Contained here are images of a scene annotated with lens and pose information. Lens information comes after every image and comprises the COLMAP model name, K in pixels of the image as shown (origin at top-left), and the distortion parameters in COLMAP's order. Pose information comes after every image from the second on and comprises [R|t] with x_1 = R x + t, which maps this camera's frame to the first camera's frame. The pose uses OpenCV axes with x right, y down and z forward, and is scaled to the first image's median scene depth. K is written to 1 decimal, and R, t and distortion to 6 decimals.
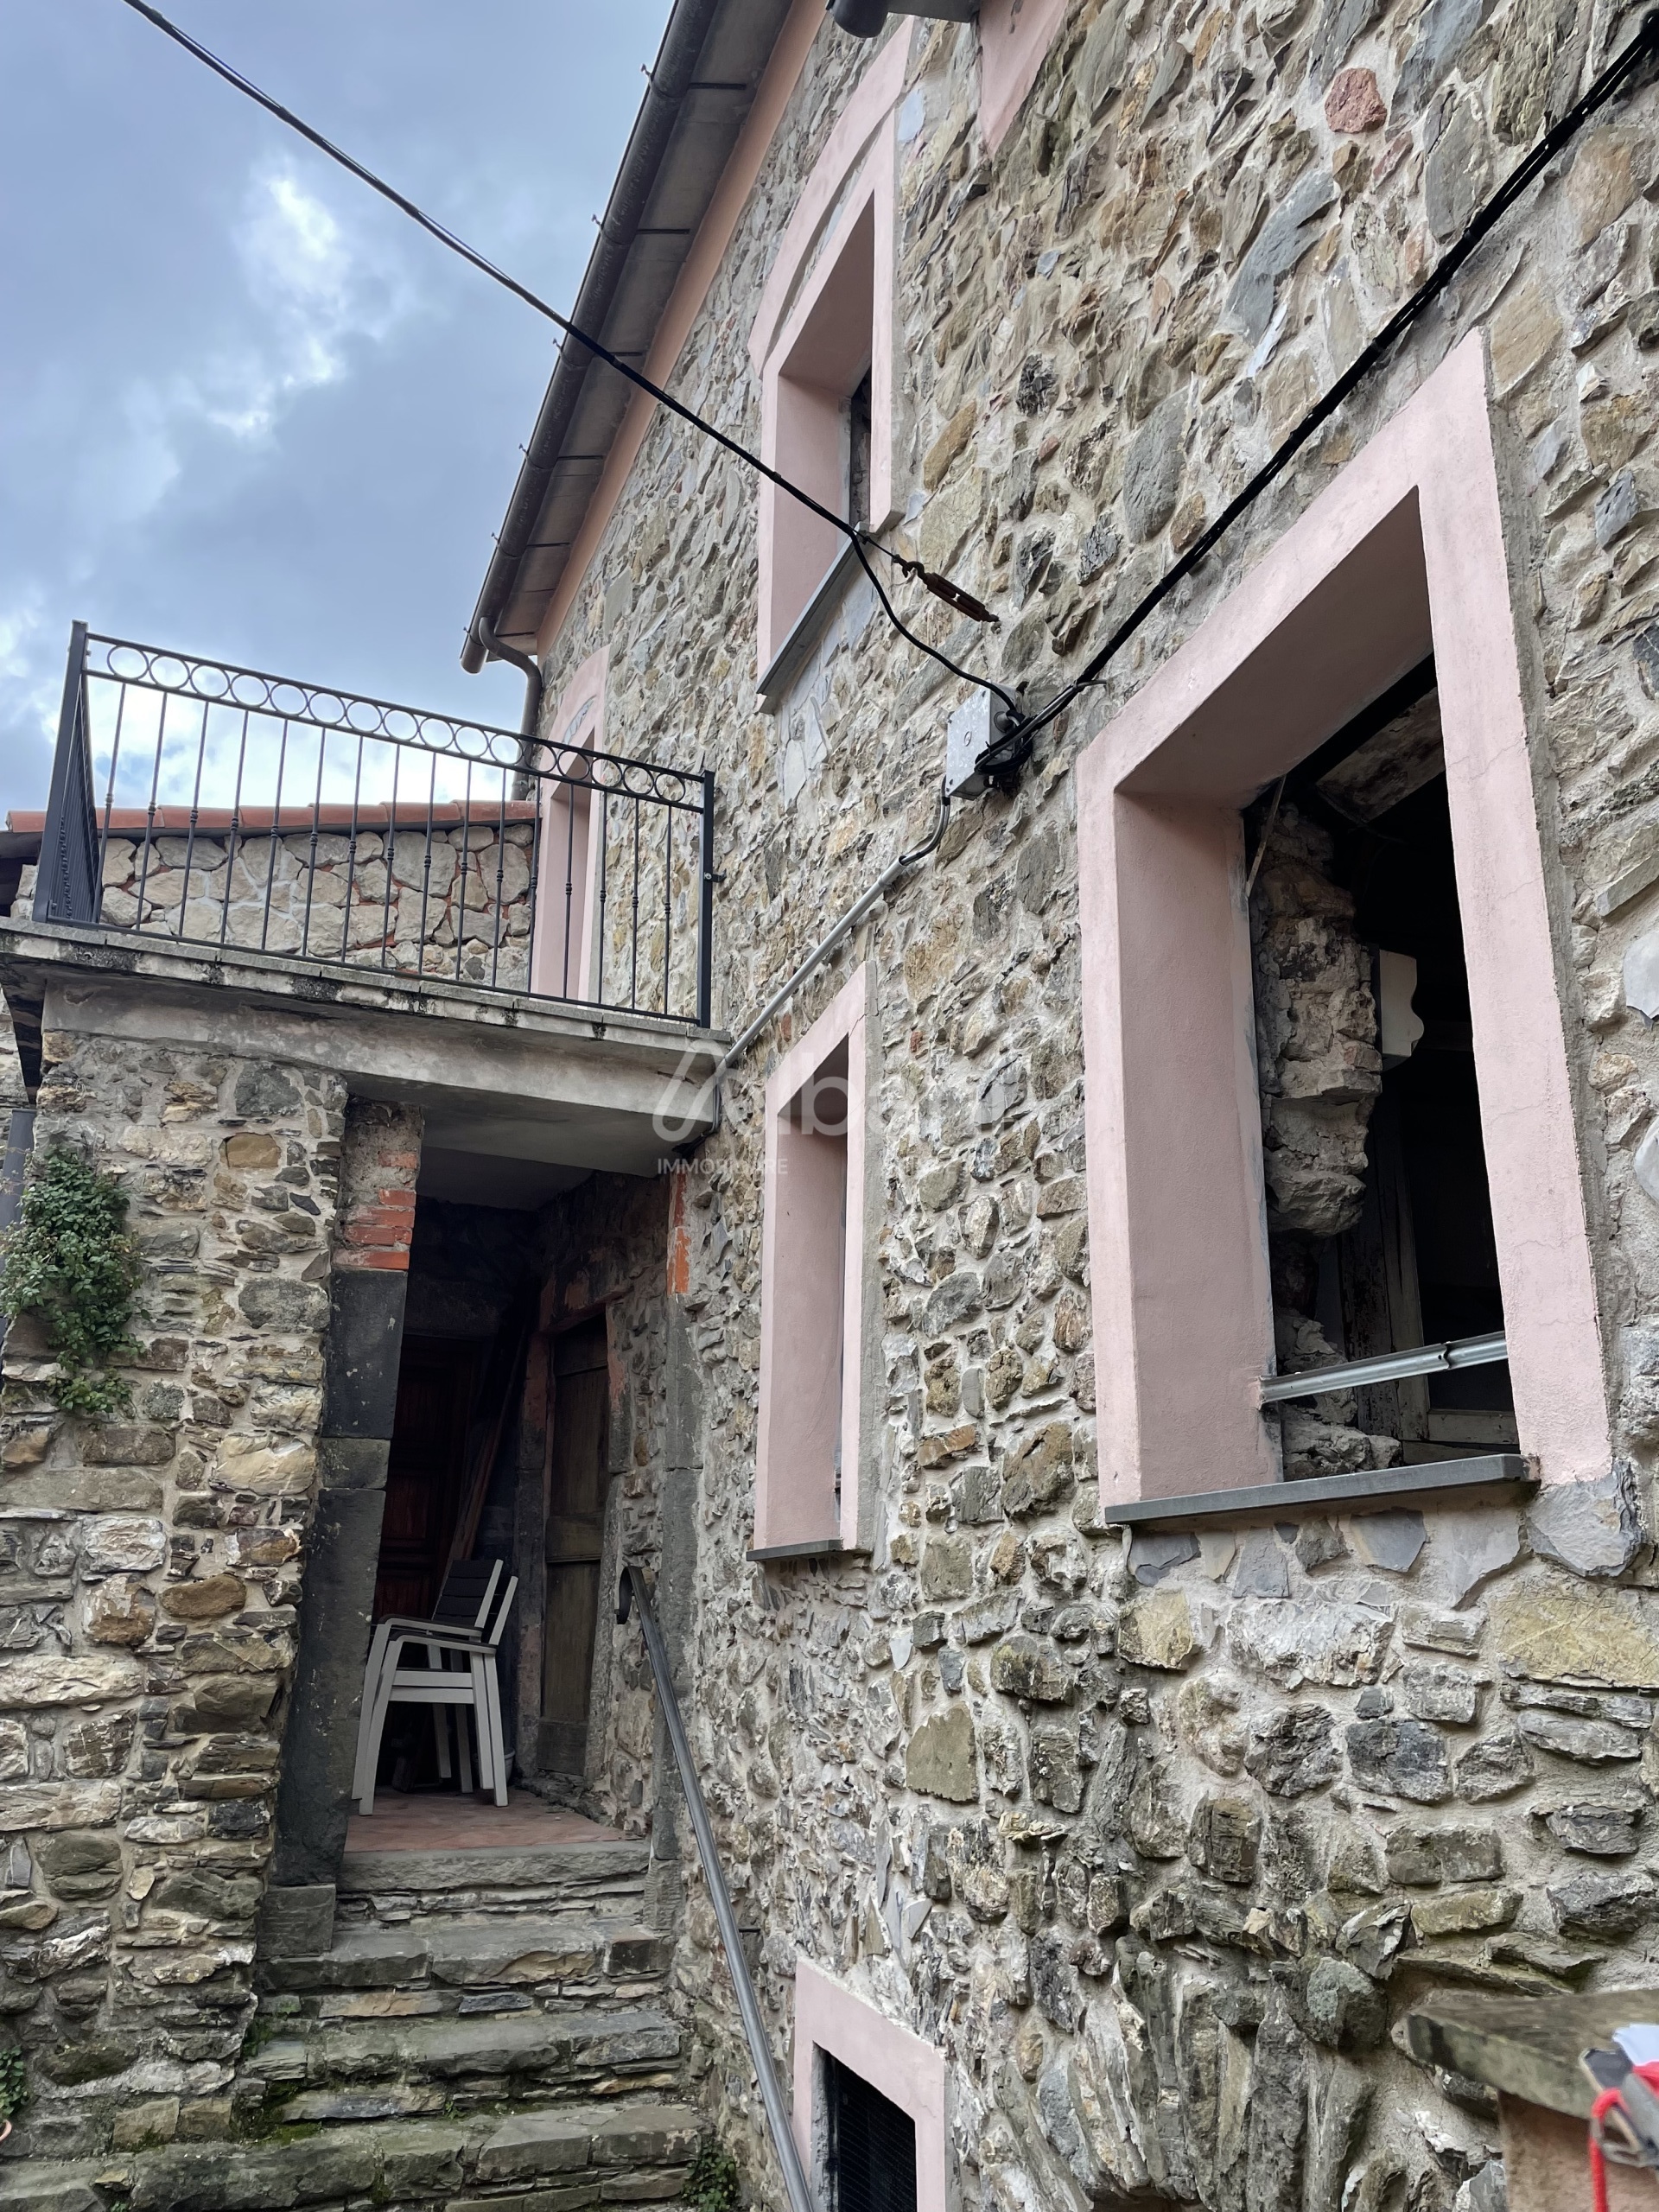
lens RADIAL K [[1681.7, 0, 835.9], [0, 1681.7, 1091.8], [0, 0, 1]] dist [0.079706, -0.098067]
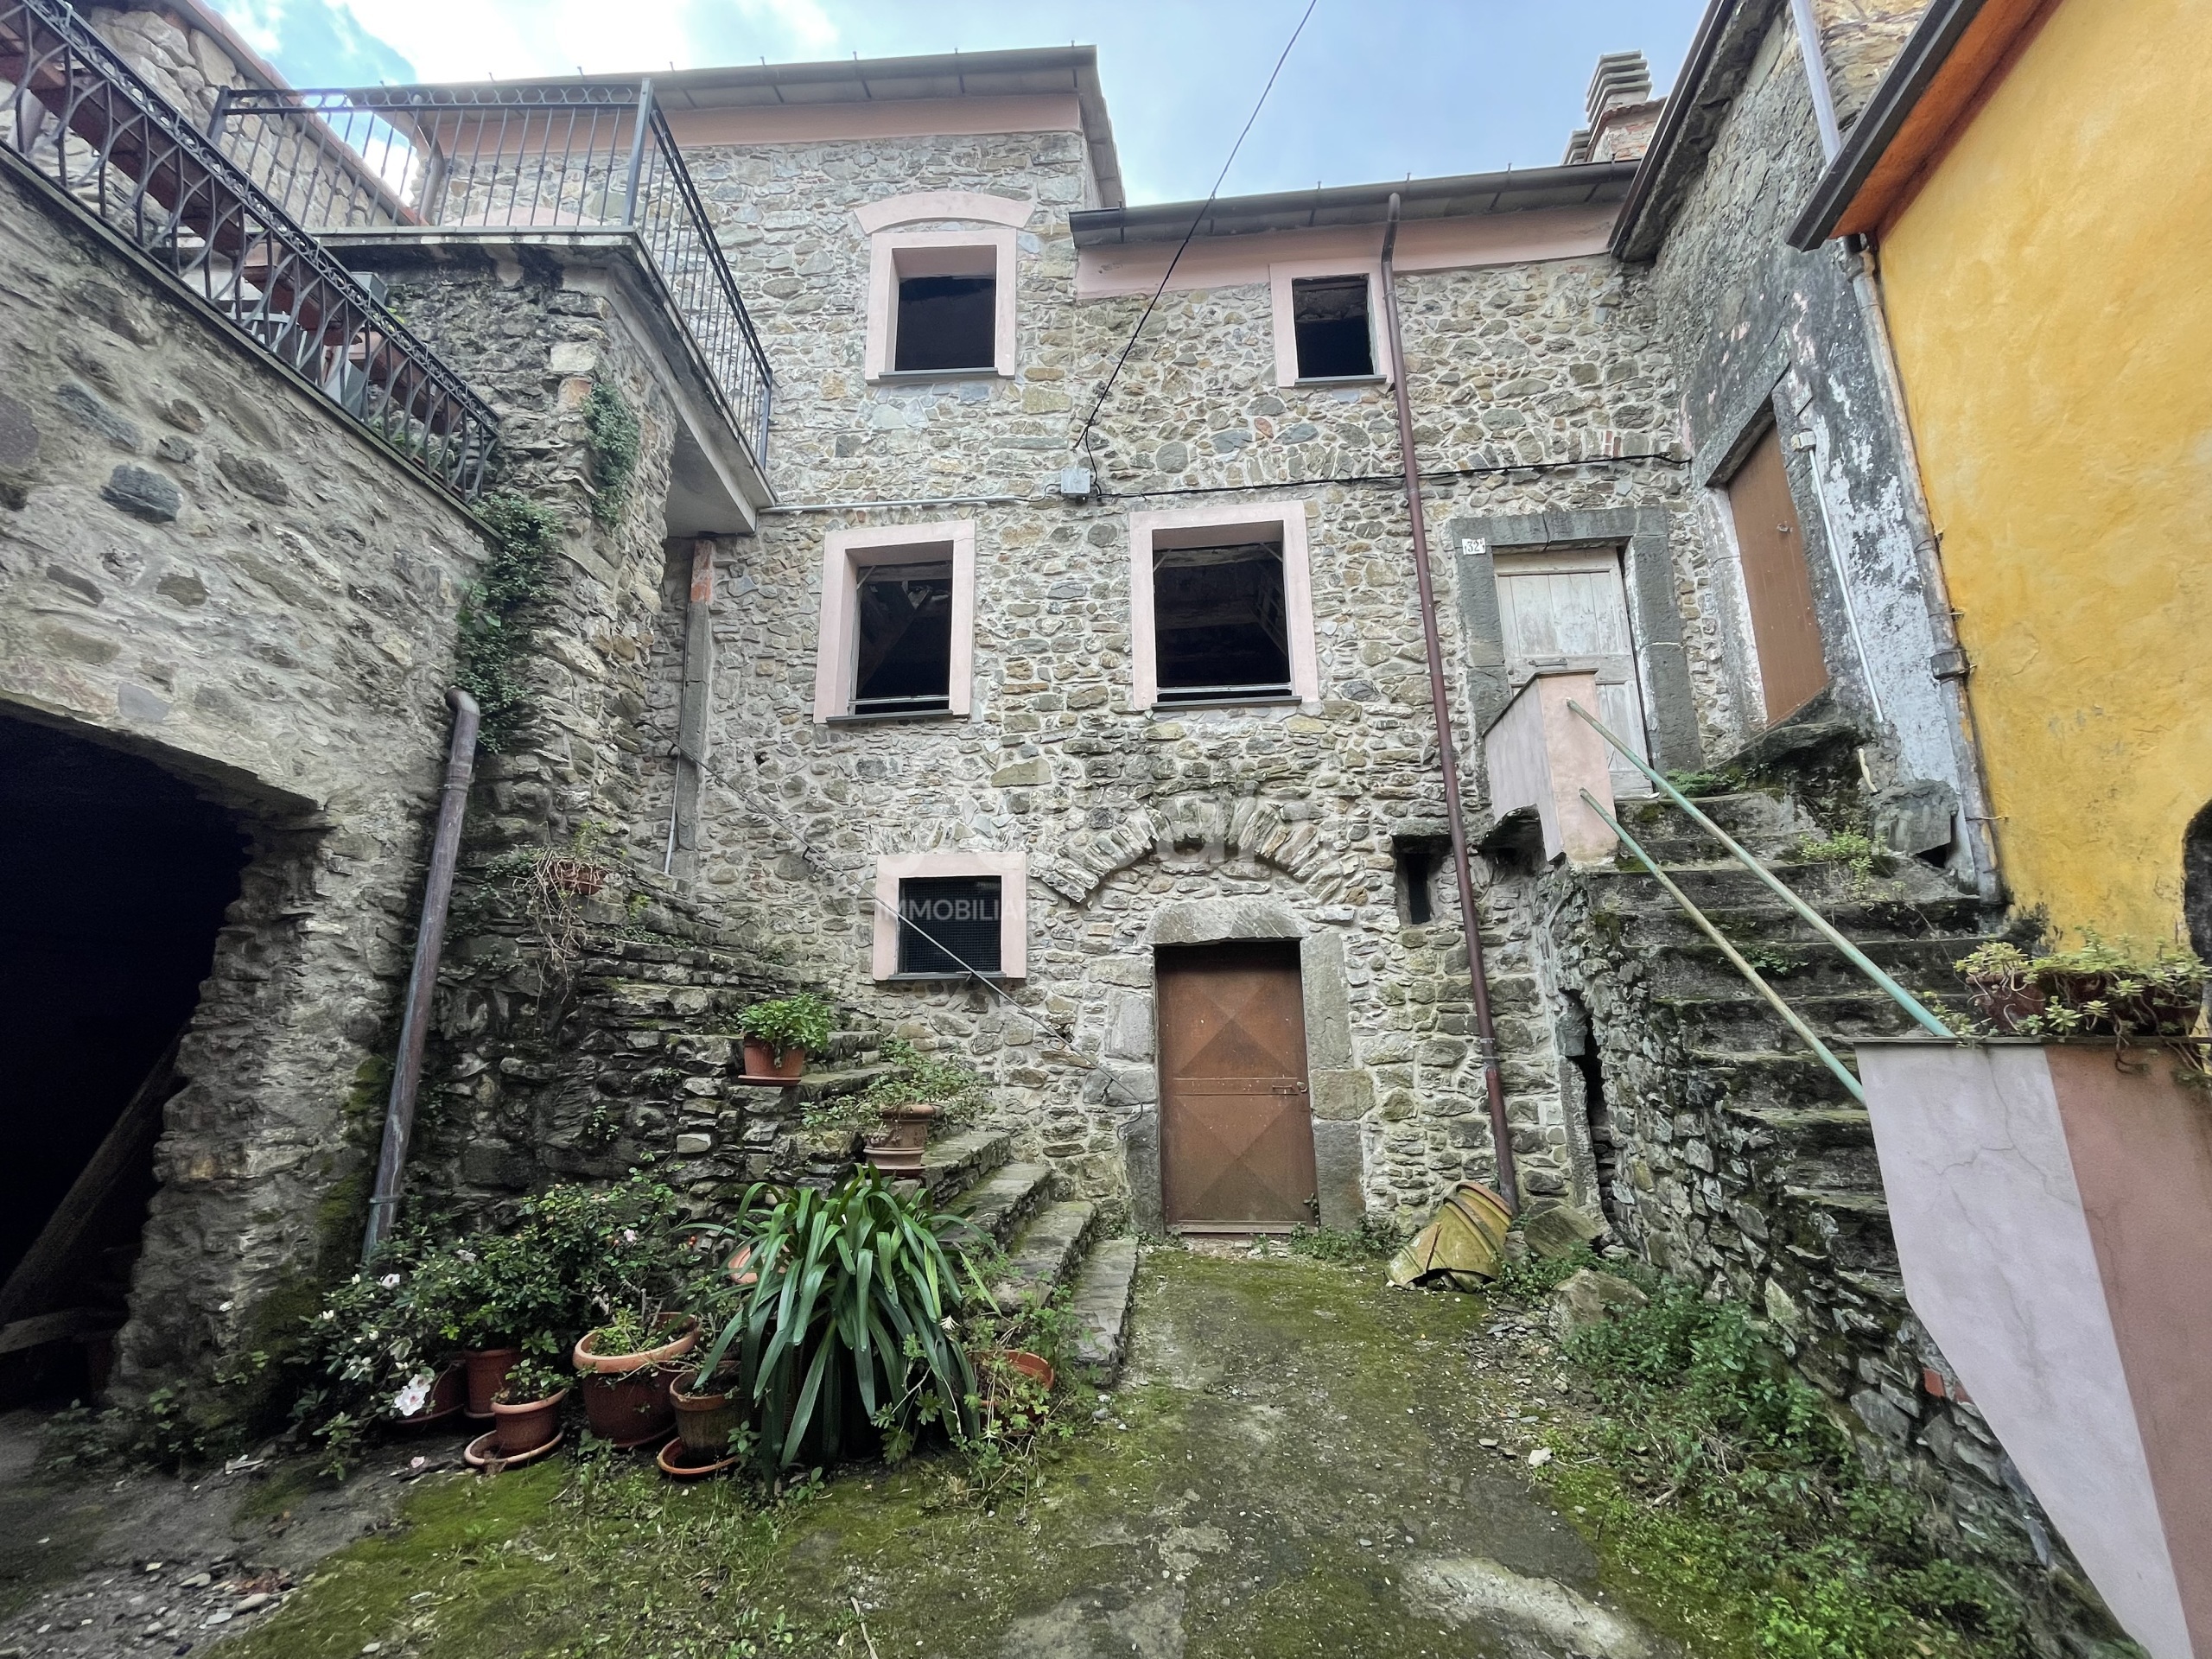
lens RADIAL K [[899.1, 0, 1109.9], [0, 899.1, 832.0], [0, 0, 1]] dist [-0.000862, -0.000875]
pose [[0.381357, 0.196876, 0.903220, -1.287676], [-0.254414, 0.961680, -0.102200, 0.579120], [-0.888730, -0.190817, 0.416831, 0.107322]]
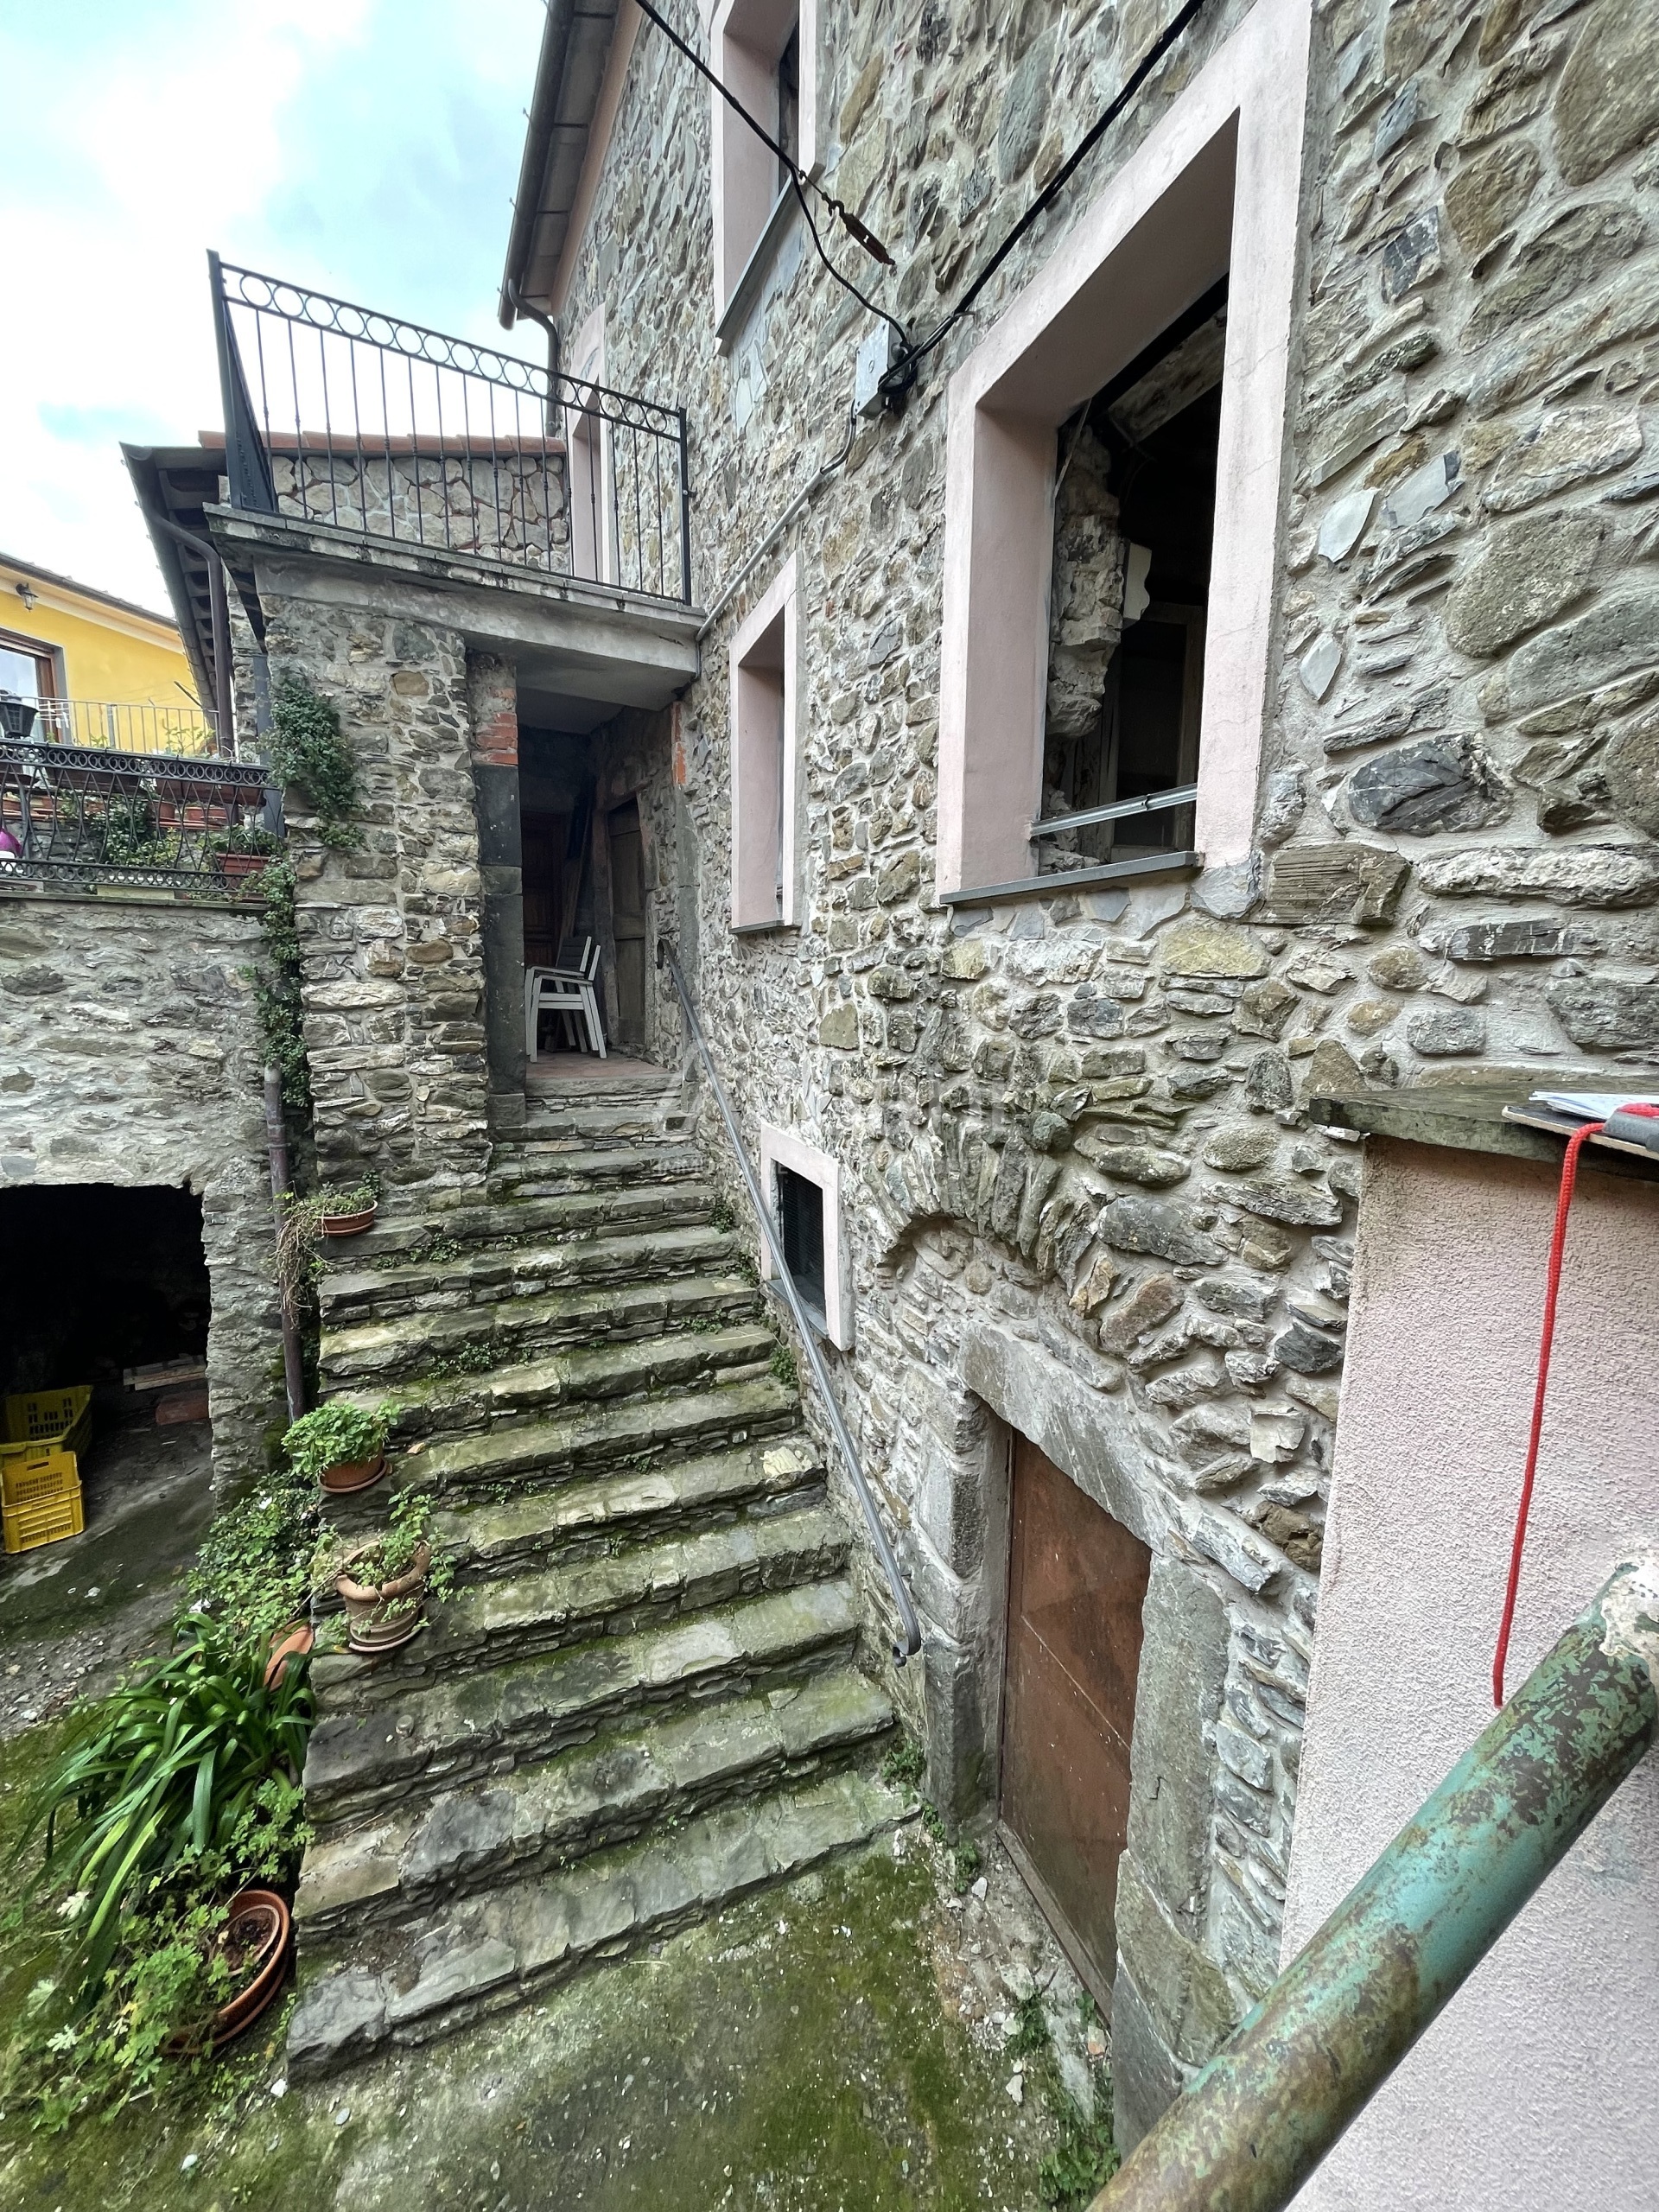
lens RADIAL K [[899.1, 0, 829.4], [0, 899.1, 1107.2], [0, 0, 1]] dist [-0.000862, -0.000875]
pose [[0.997217, -0.013956, 0.073233, -0.022267], [-0.019107, 0.901663, 0.432017, 0.029563], [-0.072061, -0.432214, 0.898887, 0.042983]]
